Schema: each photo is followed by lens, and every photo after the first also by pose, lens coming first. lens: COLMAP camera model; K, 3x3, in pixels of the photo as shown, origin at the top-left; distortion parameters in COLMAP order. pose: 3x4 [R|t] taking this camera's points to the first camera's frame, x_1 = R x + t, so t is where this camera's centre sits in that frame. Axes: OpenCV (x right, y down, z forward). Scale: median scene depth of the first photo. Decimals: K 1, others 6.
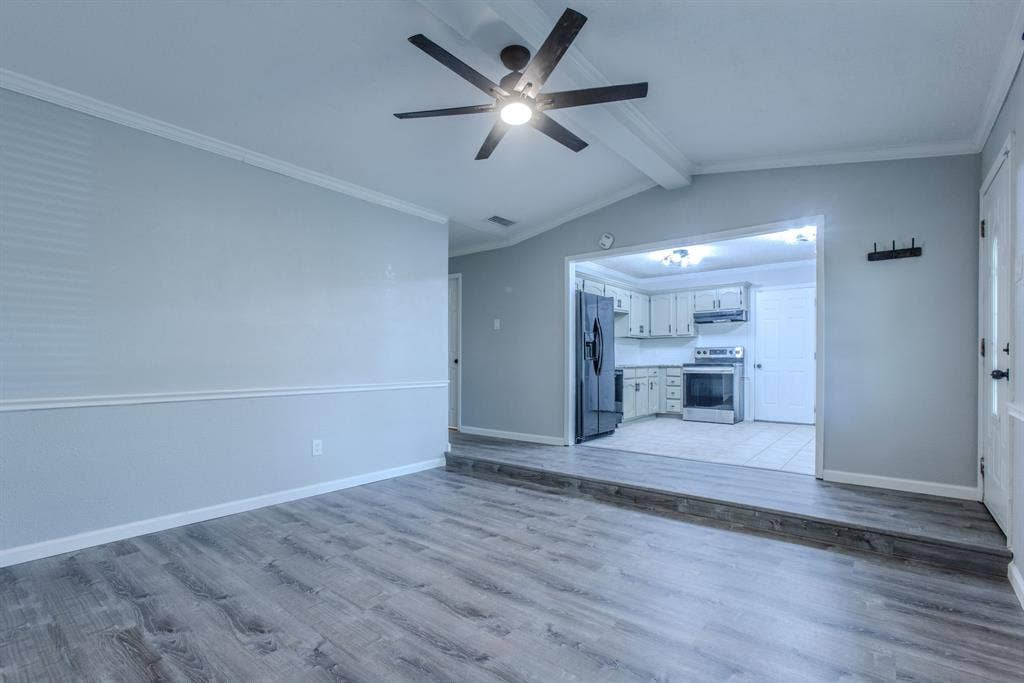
lens RADIAL K [[473.5, 0, 513.2], [0, 473.5, 370.3], [0, 0, 1]] dist [0.000135, 0.000316]
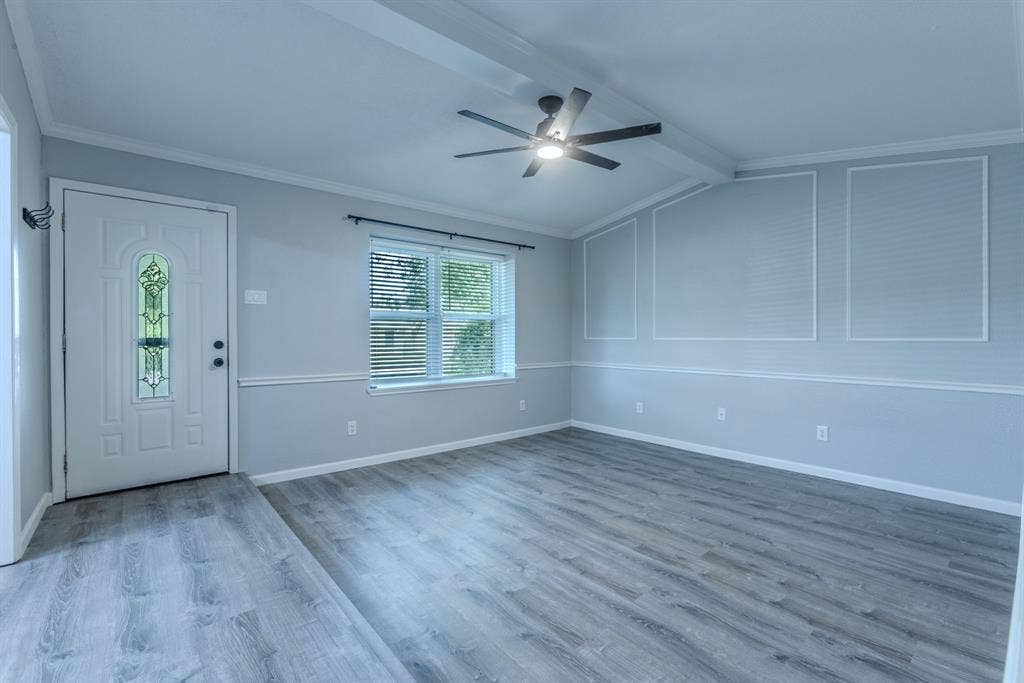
lens RADIAL K [[449.2, 0, 509.8], [0, 449.2, 336.5], [0, 0, 1]] dist [-0.001076, 0.000465]
pose [[-0.981319, -0.003171, 0.192363, -0.070195], [0.001250, 0.999738, 0.022857, -0.062537], [-0.192385, 0.022671, -0.981058, 1.327919]]
